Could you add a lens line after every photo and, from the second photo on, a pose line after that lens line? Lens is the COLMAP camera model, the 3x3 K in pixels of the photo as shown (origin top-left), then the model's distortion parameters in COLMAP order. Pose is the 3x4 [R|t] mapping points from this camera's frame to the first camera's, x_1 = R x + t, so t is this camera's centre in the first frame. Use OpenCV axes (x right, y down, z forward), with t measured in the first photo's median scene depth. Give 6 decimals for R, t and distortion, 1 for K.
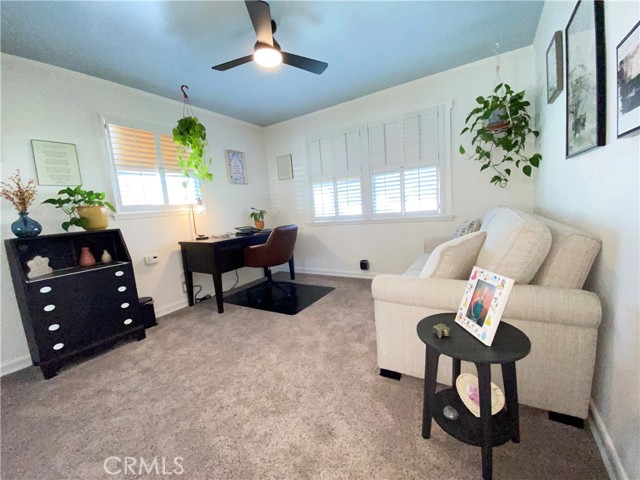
lens RADIAL K [[256.3, 0, 322.6], [0, 256.3, 237.2], [0, 0, 1]] dist [0.002901, -0.006693]
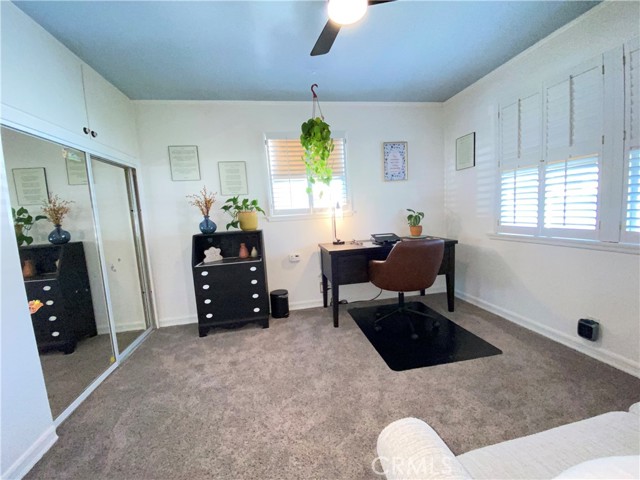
lens RADIAL K [[256.3, 0, 320.5], [0, 256.3, 238.4], [0, 0, 1]] dist [0.002901, -0.006693]
pose [[0.658489, 0.111222, -0.744326, 0.244415], [-0.077183, 0.993785, 0.080216, -0.101881], [0.748622, 0.004628, 0.662981, 0.384632]]
